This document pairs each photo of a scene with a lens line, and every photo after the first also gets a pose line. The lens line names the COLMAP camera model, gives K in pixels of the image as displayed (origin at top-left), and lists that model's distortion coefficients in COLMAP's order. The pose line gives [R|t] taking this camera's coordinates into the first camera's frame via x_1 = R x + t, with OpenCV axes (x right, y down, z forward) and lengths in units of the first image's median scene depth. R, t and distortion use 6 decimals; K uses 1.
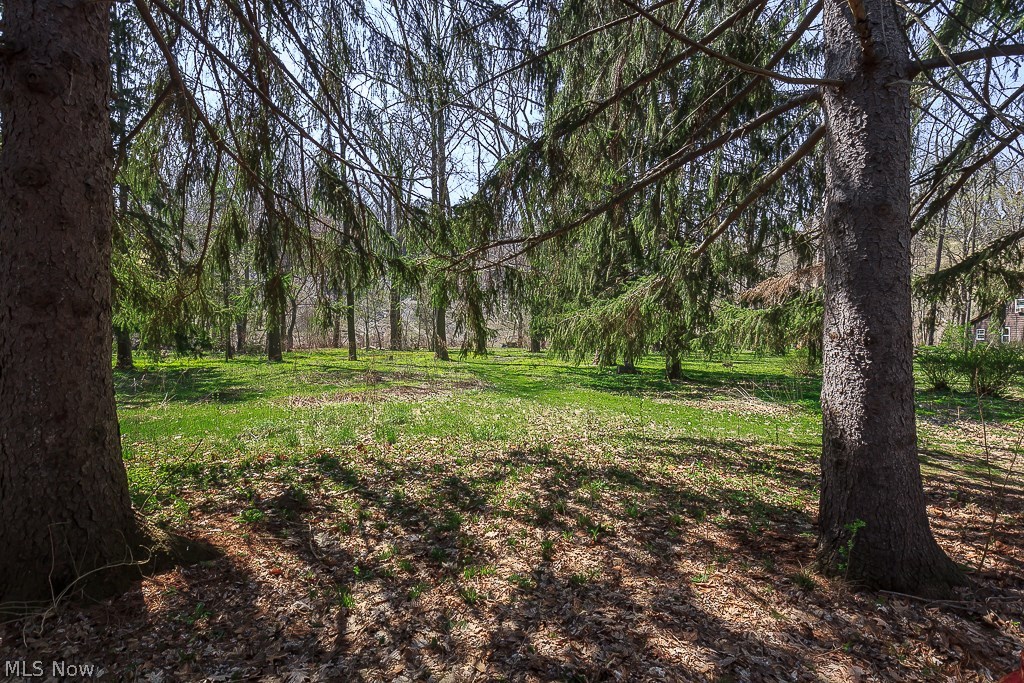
lens RADIAL K [[472.7, 0, 511.3], [0, 472.7, 343.6], [0, 0, 1]] dist [0.023623, -0.020934]
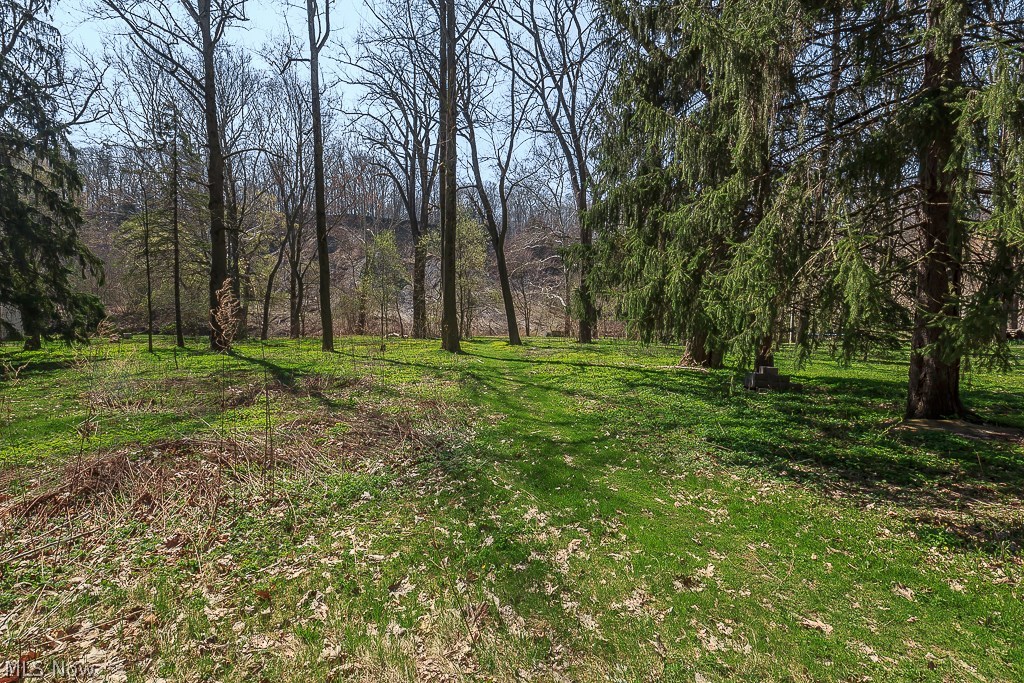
lens RADIAL K [[472.7, 0, 515.3], [0, 472.7, 333.3], [0, 0, 1]] dist [0.023623, -0.020934]
pose [[0.995311, 0.009703, -0.096244, 0.012712], [-0.009615, 0.999953, 0.001377, 0.003096], [0.096253, -0.000445, 0.995357, 0.226170]]
